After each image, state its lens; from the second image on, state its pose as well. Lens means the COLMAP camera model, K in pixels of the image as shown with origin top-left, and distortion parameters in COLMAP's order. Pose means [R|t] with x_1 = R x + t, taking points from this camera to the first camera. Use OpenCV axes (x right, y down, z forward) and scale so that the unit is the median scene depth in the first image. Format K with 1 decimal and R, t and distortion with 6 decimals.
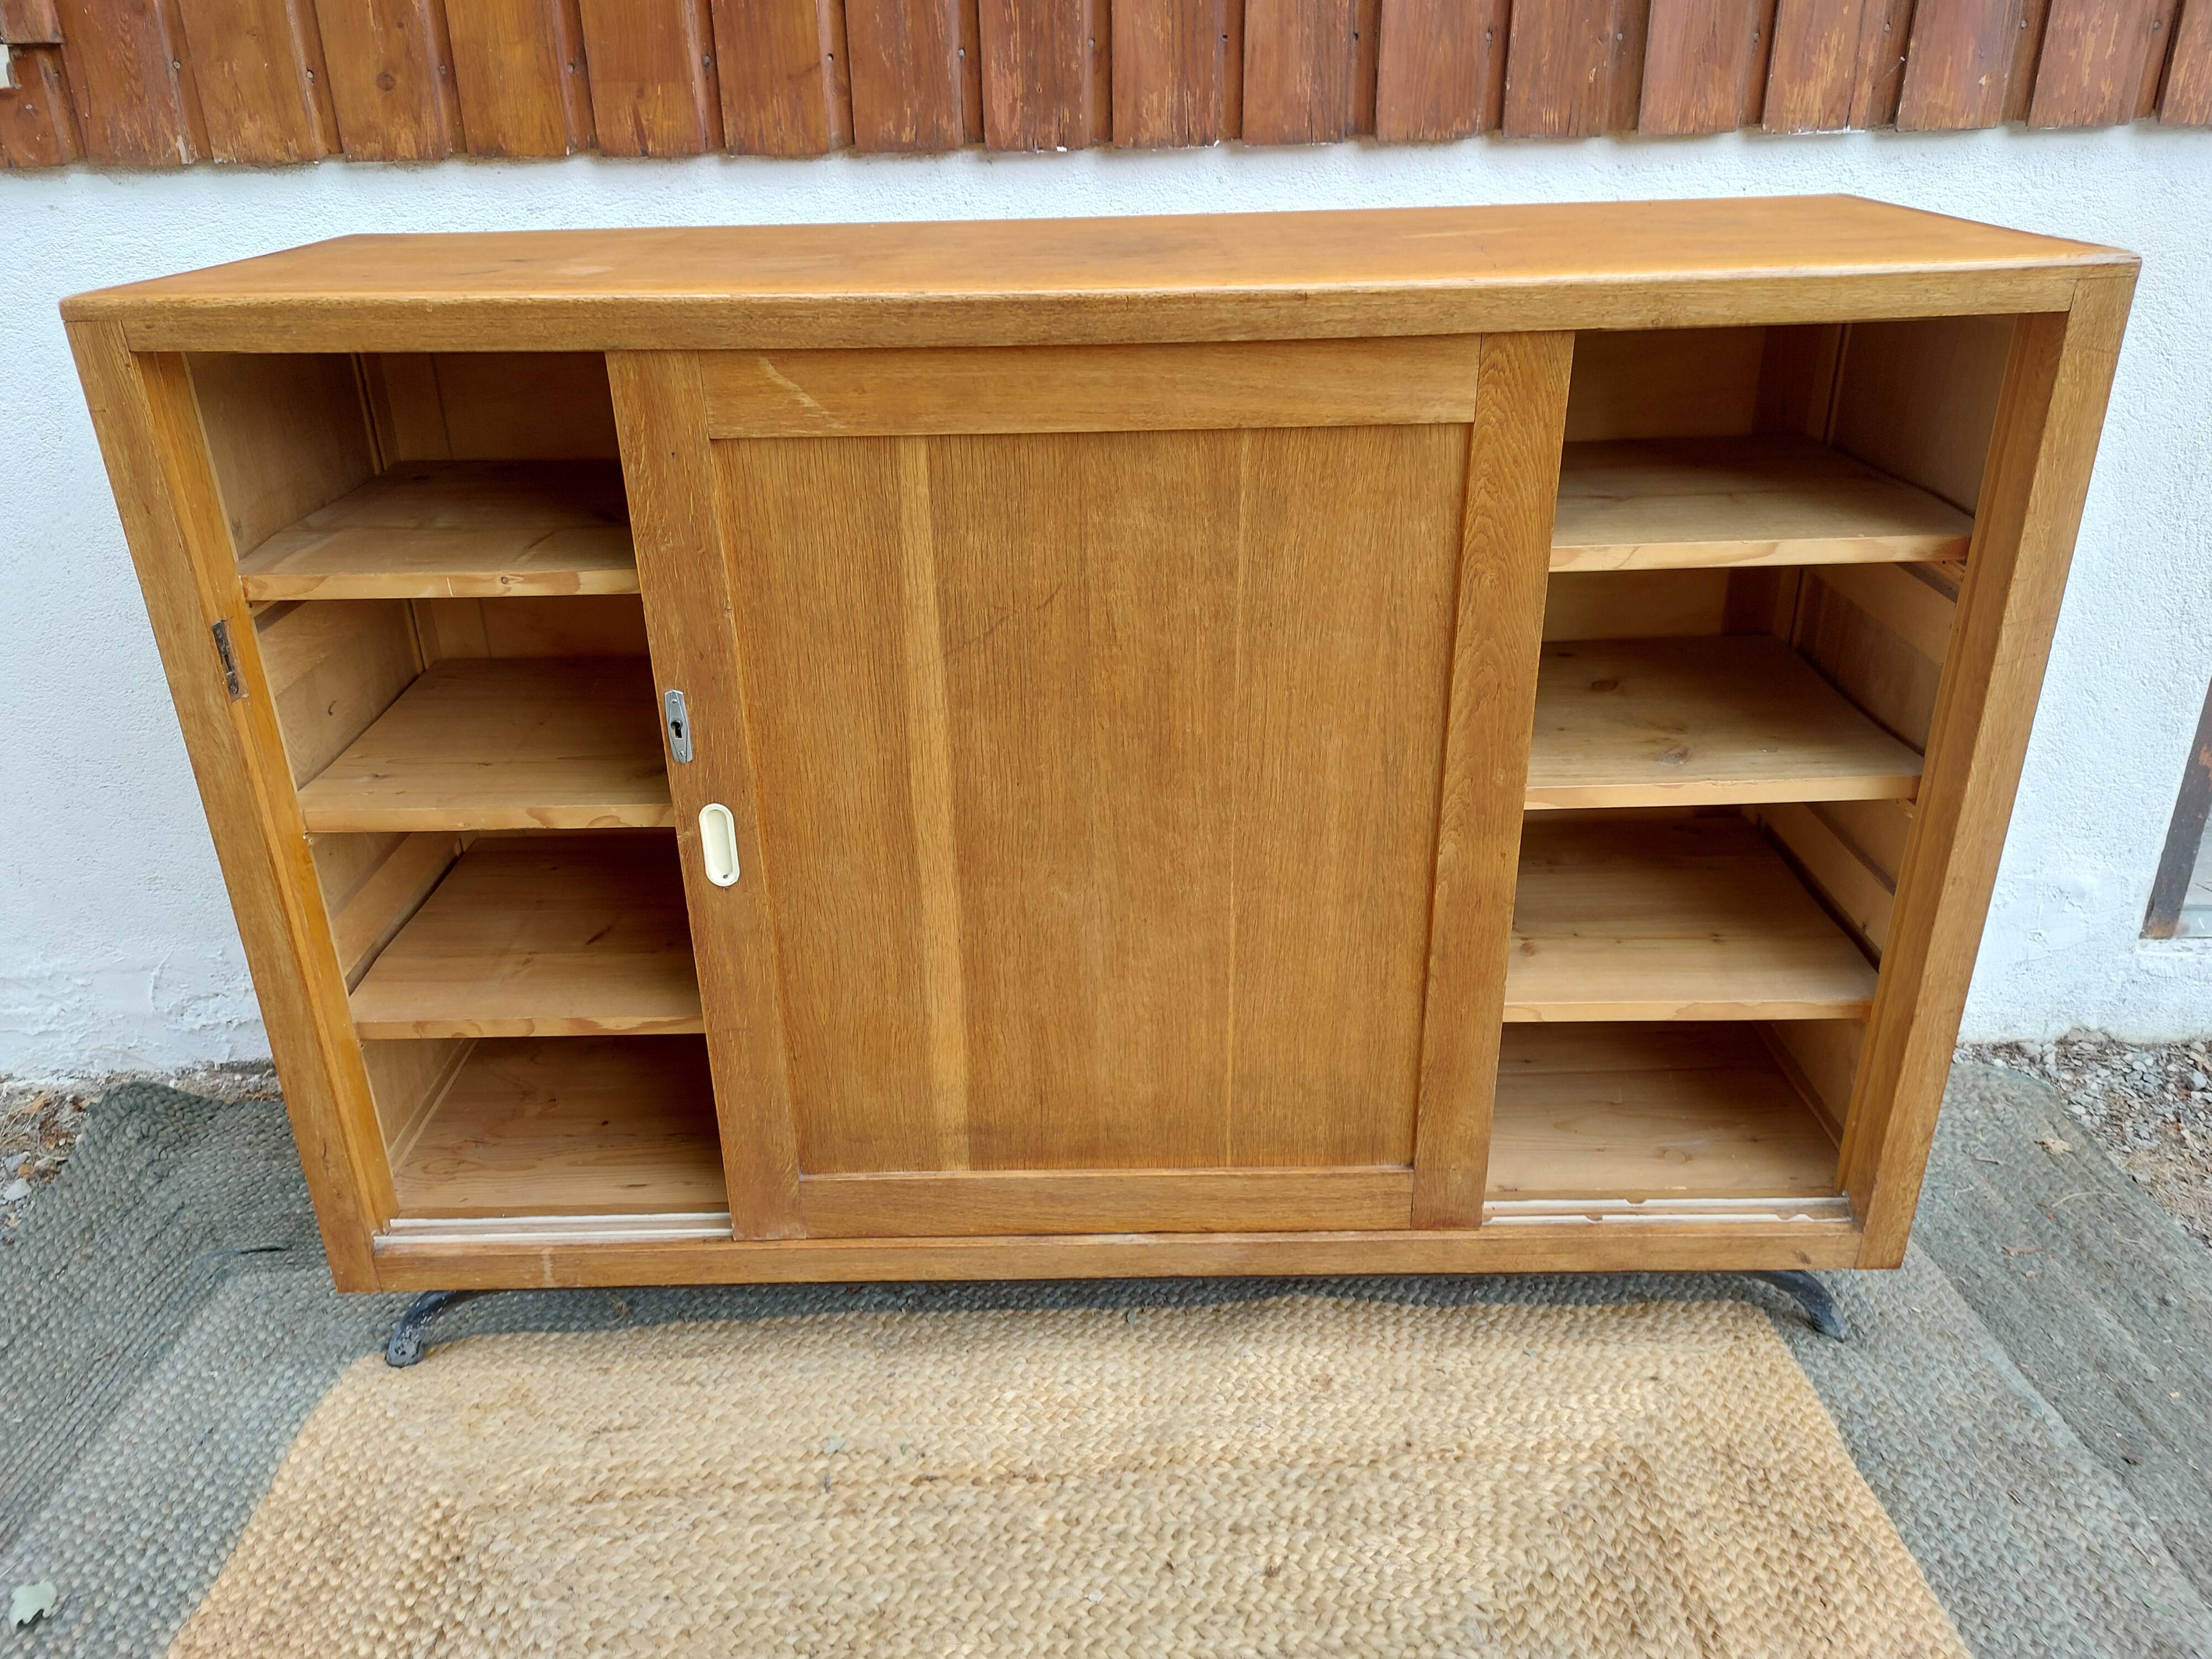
lens RADIAL K [[1594.4, 0, 1090.8], [0, 1594.4, 812.8], [0, 0, 1]] dist [0.075190, -0.085427]
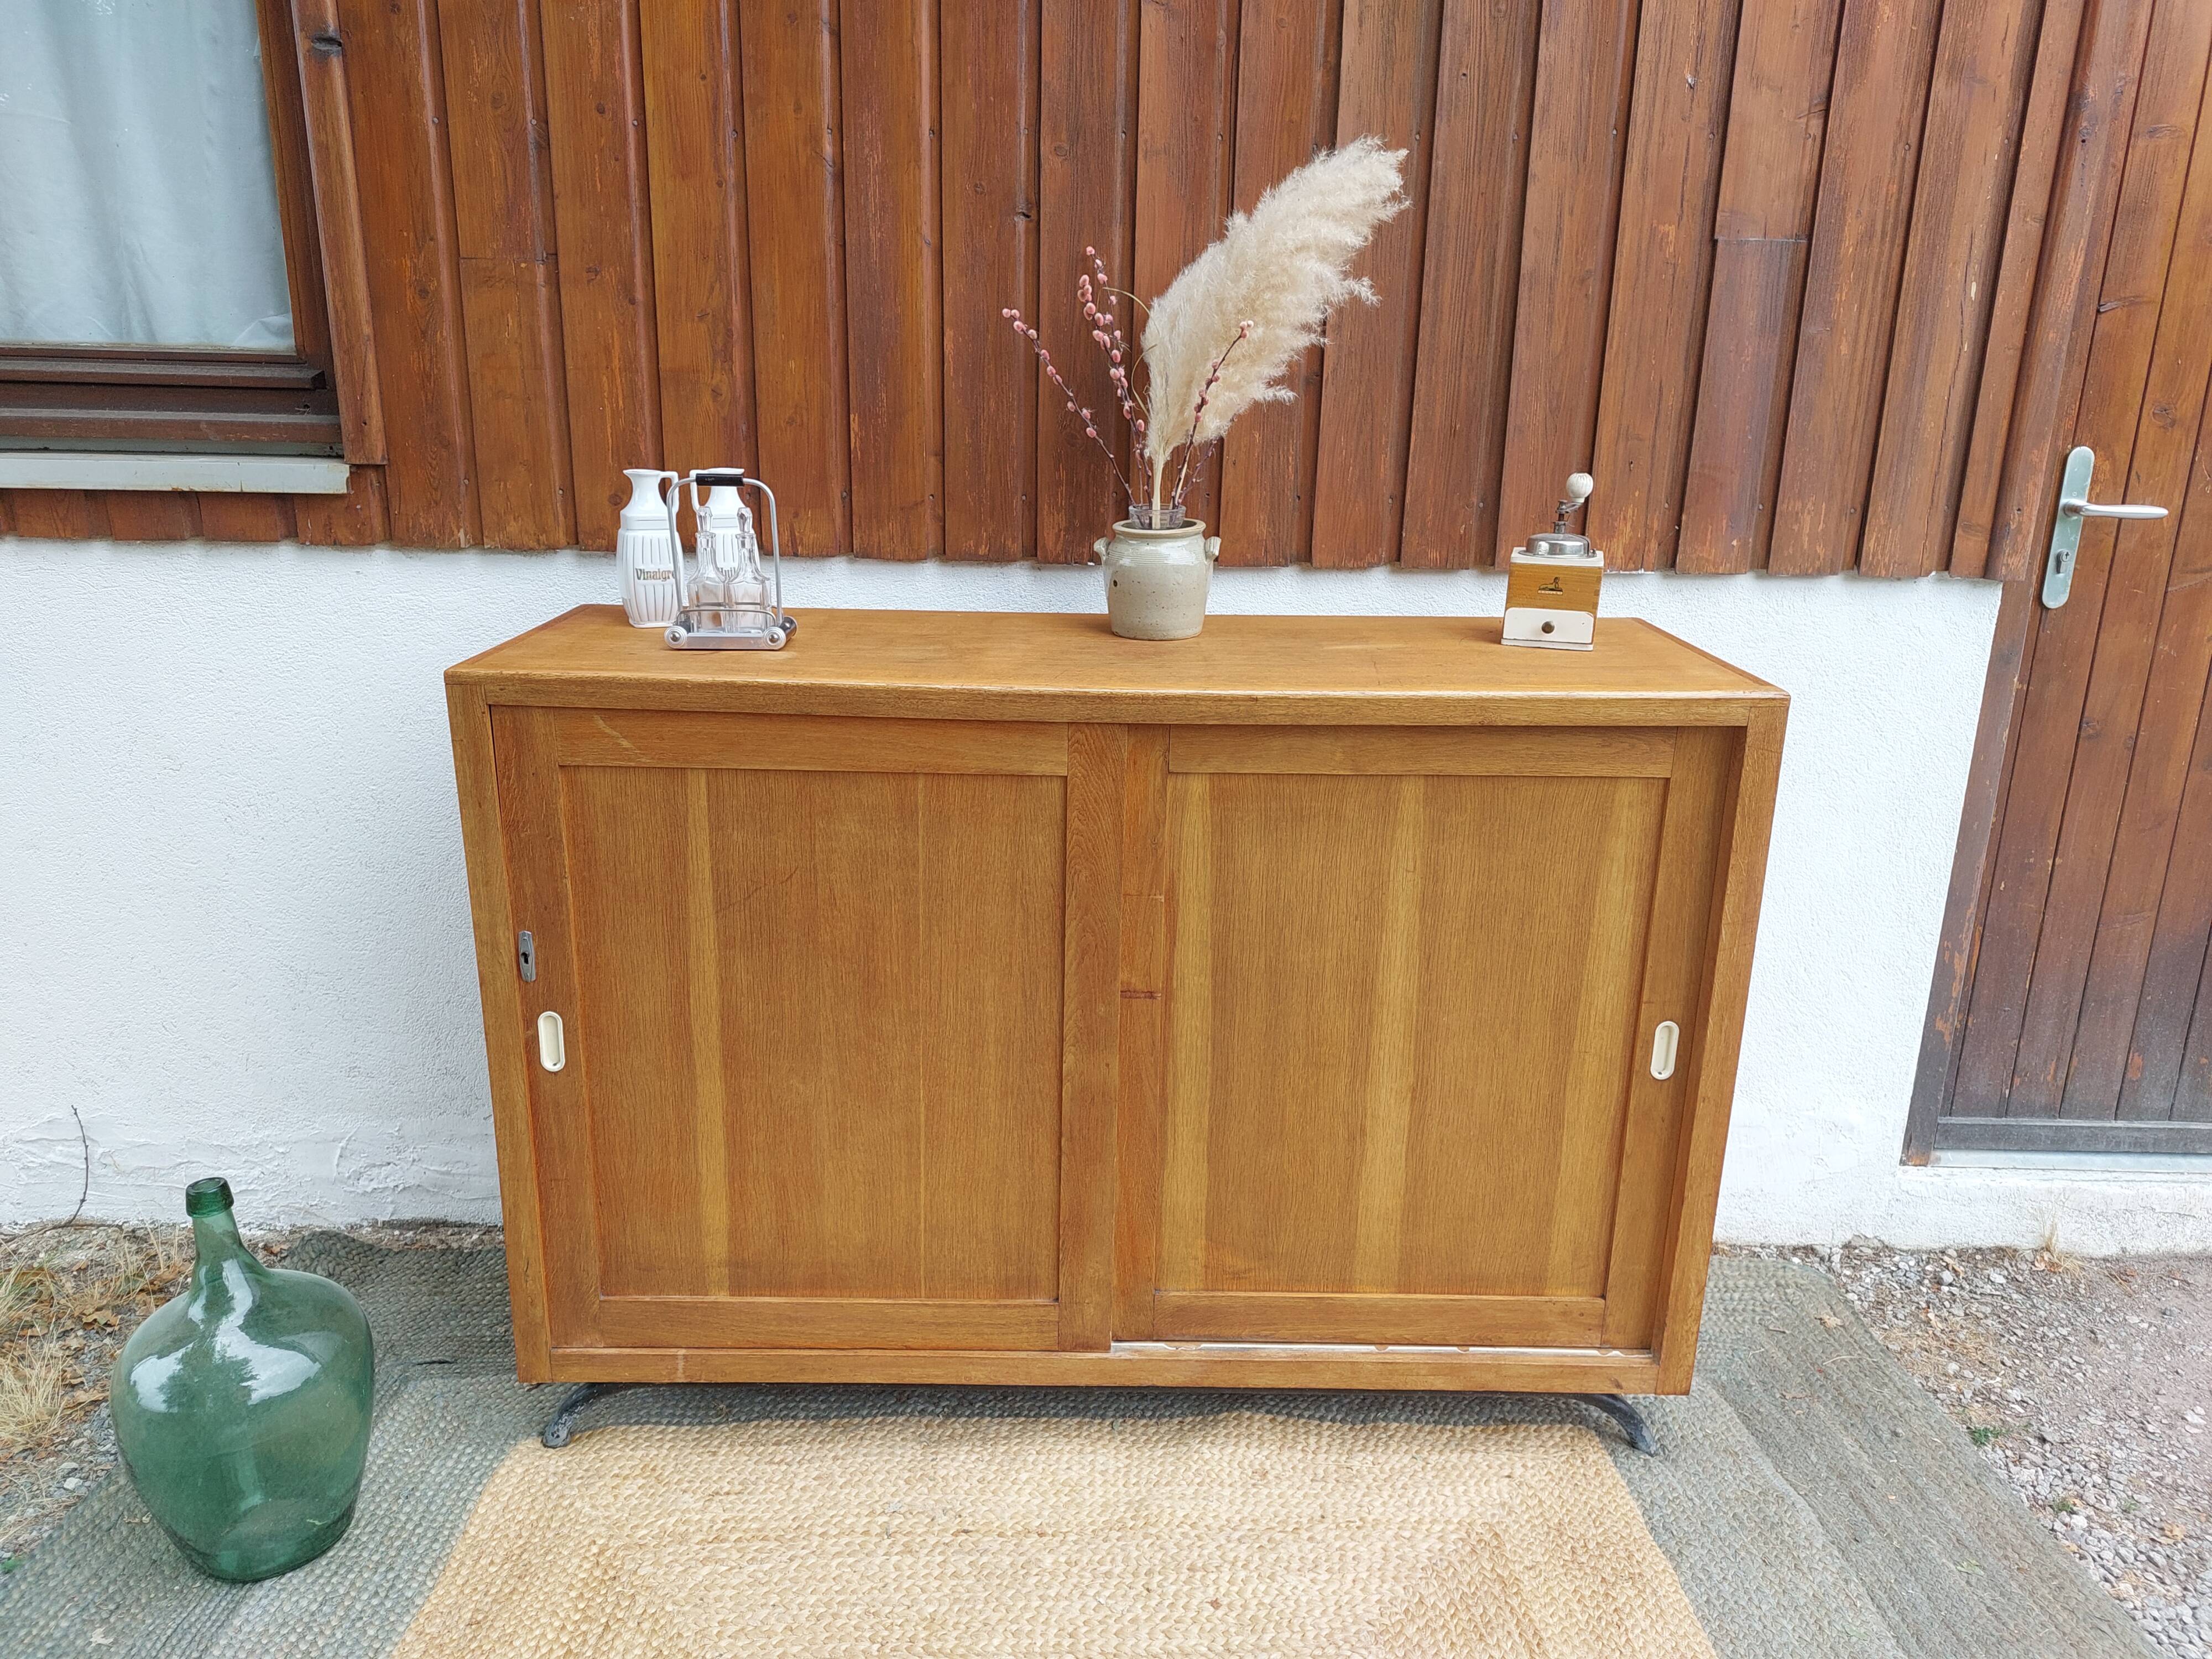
lens RADIAL K [[1578.0, 0, 1090.1], [0, 1578.0, 846.4], [0, 0, 1]] dist [0.094095, -0.116110]
pose [[0.999208, 0.034421, 0.019943, -0.039073], [-0.031520, 0.990885, -0.130971, 0.018680], [-0.024269, 0.130239, 0.991186, -0.358606]]
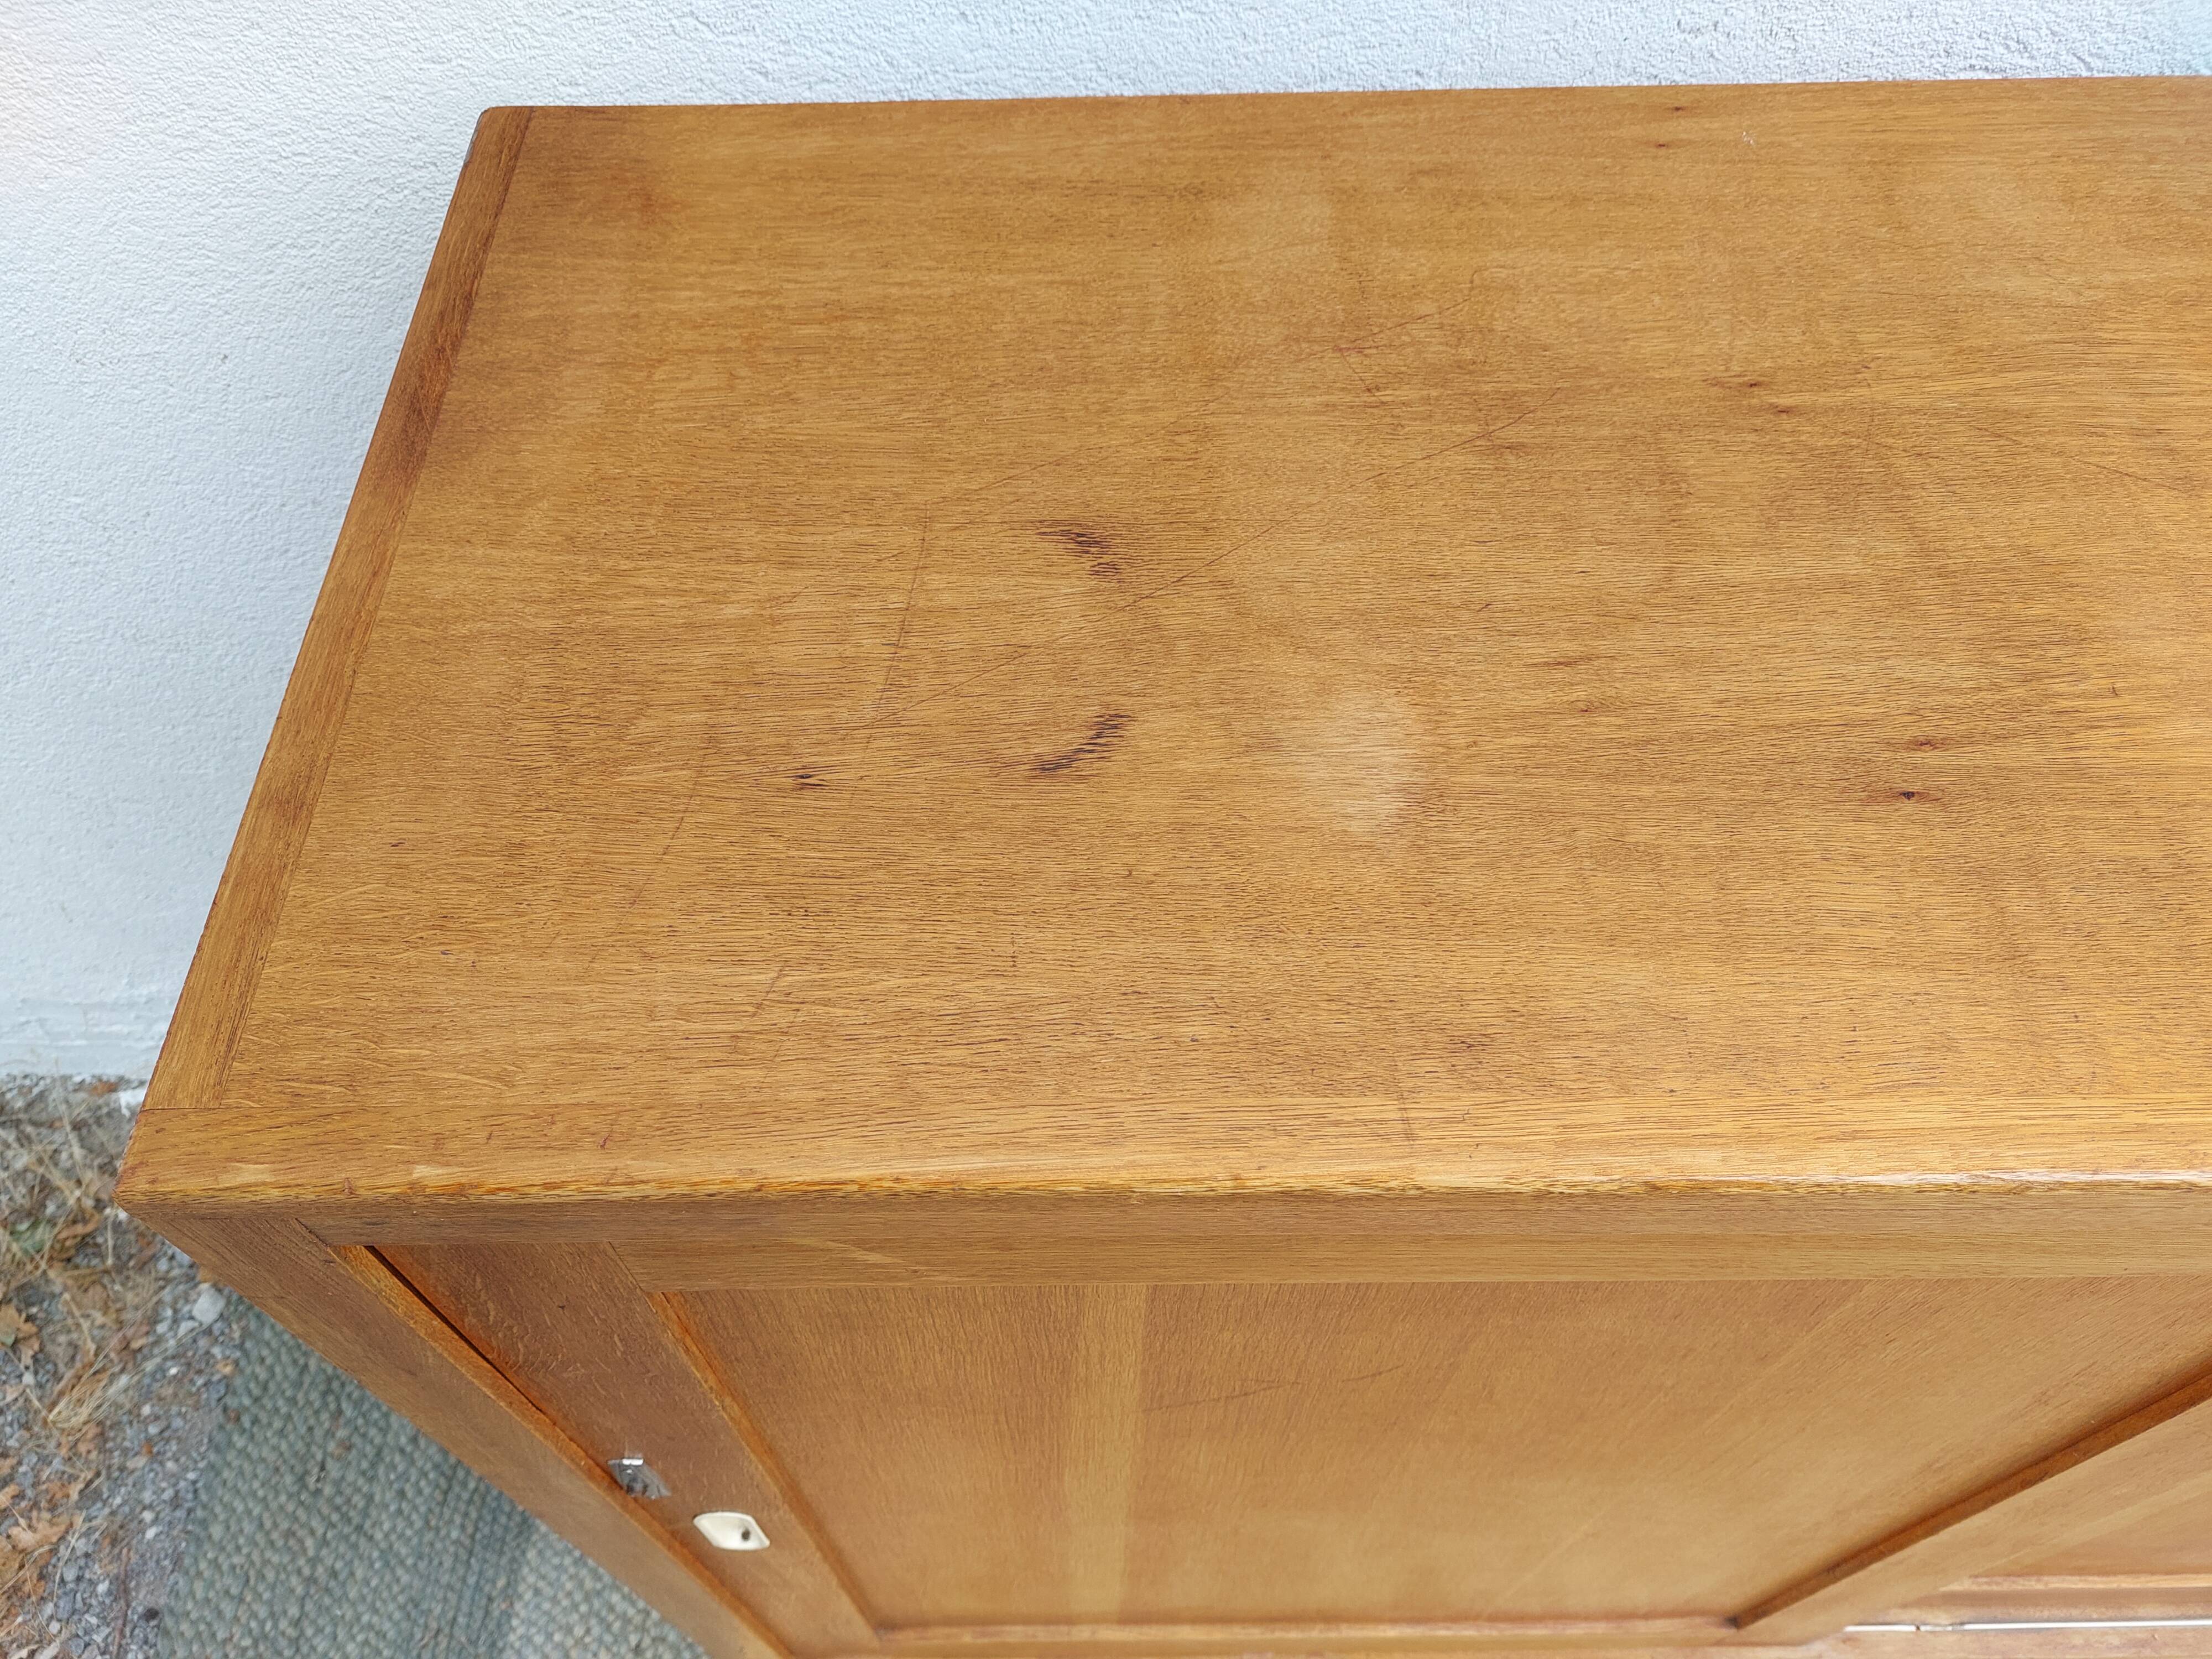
lens RADIAL K [[1585.3, 0, 1091.9], [0, 1585.3, 859.4], [0, 0, 1]] dist [0.081773, -0.099915]
pose [[0.999659, -0.002658, 0.025990, -0.315088], [-0.011168, 0.855860, 0.517087, -0.416850], [-0.023618, -0.517201, 0.855538, 0.535283]]
